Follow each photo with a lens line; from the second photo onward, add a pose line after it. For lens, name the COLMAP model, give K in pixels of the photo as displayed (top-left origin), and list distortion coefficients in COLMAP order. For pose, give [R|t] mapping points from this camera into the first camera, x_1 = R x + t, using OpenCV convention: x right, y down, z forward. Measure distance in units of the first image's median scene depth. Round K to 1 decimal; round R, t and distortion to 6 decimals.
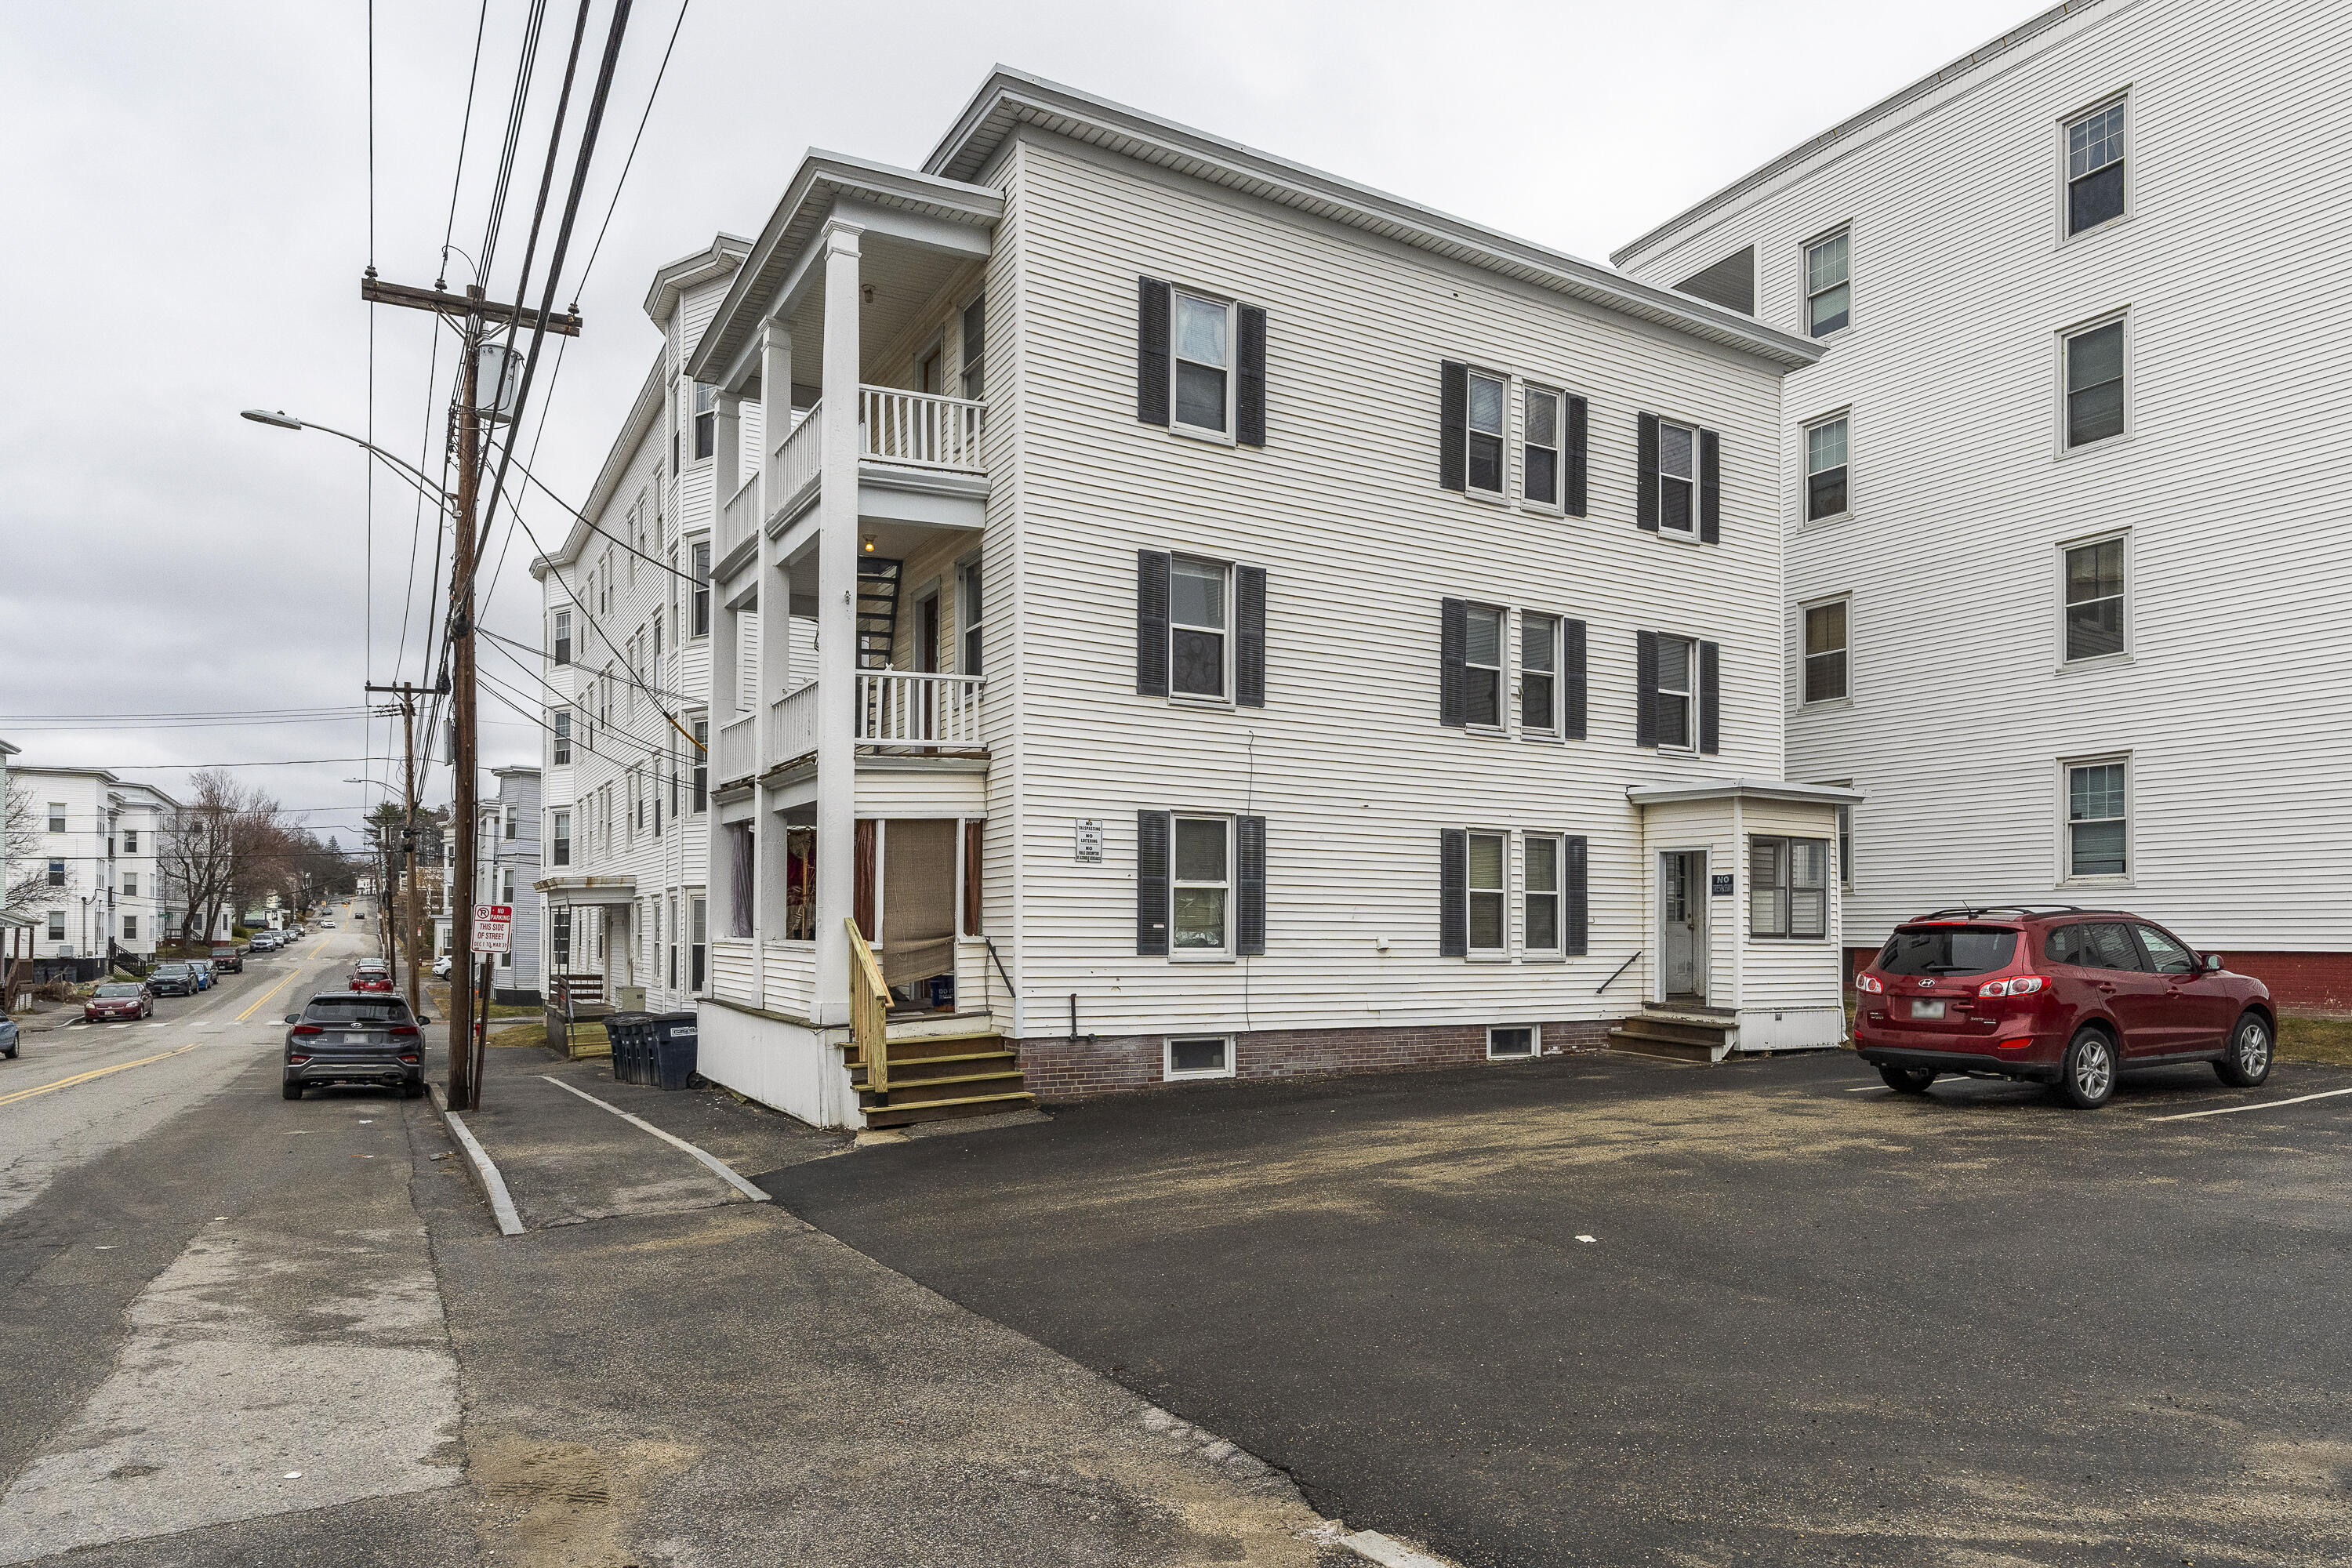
lens RADIAL K [[1384.9, 0, 1211.4], [0, 1384.9, 906.9], [0, 0, 1]] dist [-0.002513, 0.001137]
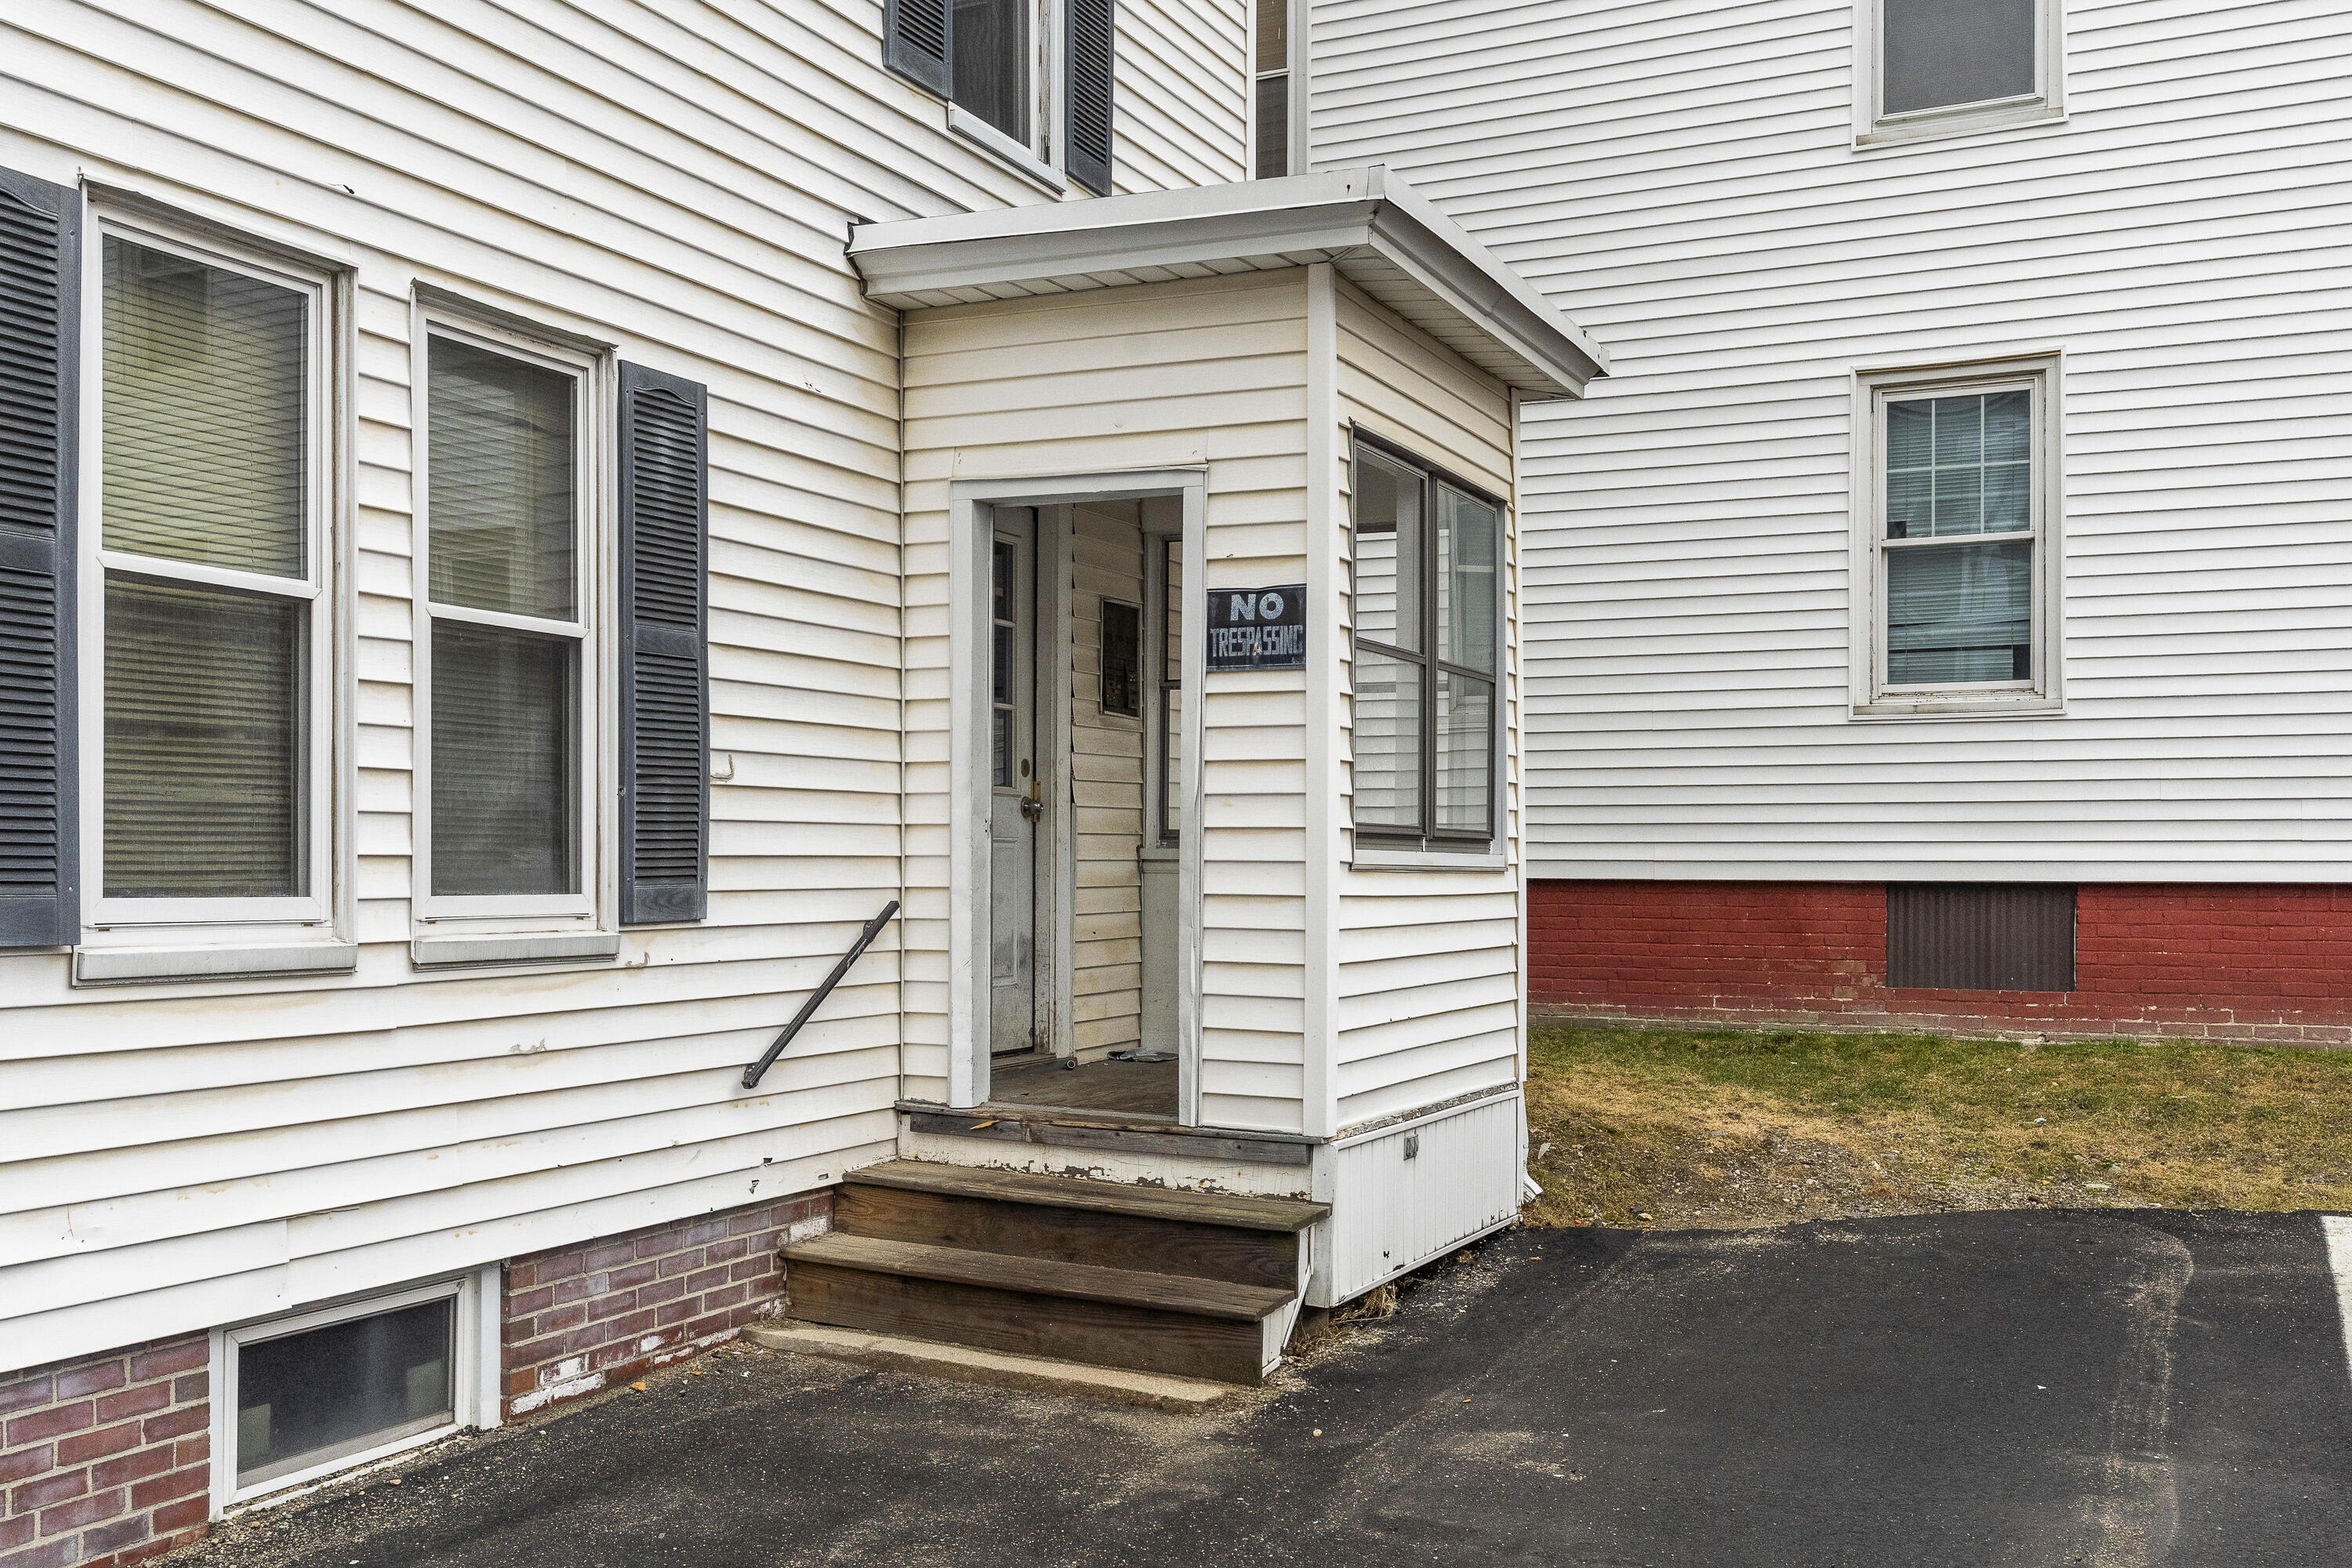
lens RADIAL K [[2211.0, 0, 1191.1], [0, 2211.0, 860.2], [0, 0, 1]] dist [0.020559, 0.000000]
pose [[0.828087, -0.001050, 0.560599, 0.142366], [-0.011977, 0.999737, 0.019564, 0.017795], [-0.560472, -0.022916, 0.827857, 0.690338]]
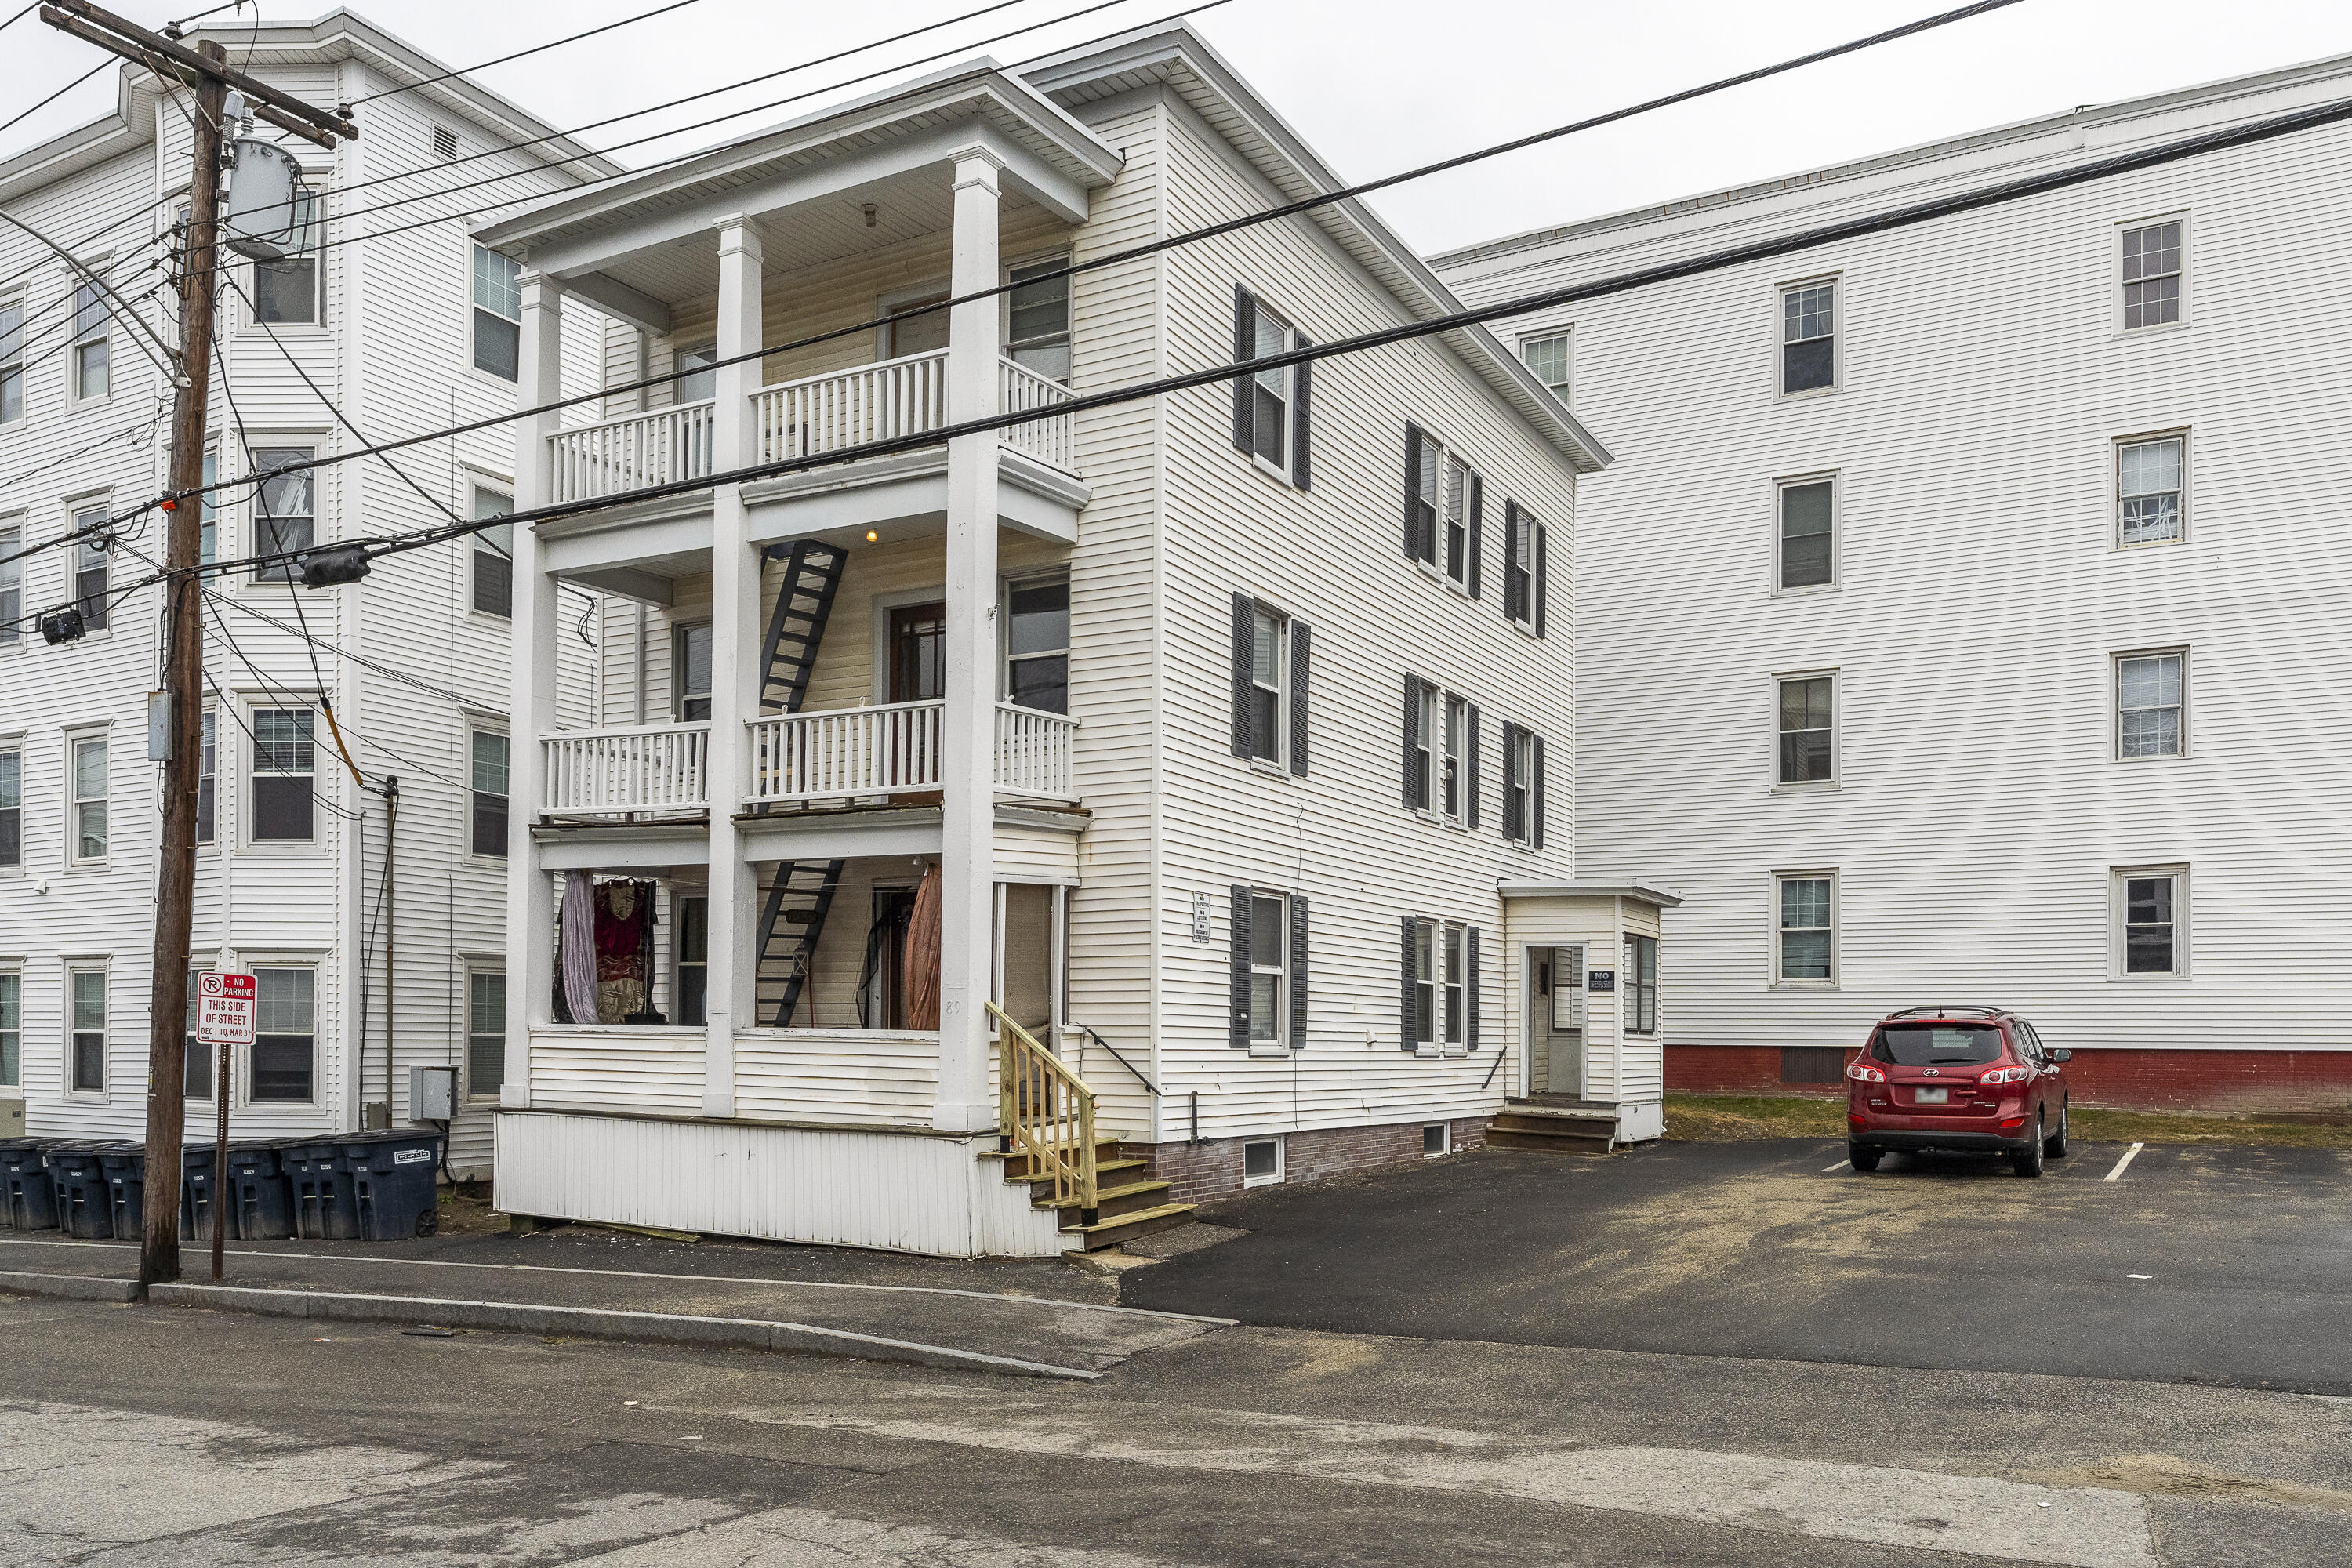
lens RADIAL K [[1733.3, 0, 1188.0], [0, 1733.3, 1009.0], [0, 0, 1]] dist [0.001085, -0.002149]
pose [[0.871695, 0.012993, 0.489877, -0.528956], [-0.016863, 0.999852, 0.003486, 0.005463], [-0.489759, -0.011299, 0.871785, 0.035368]]
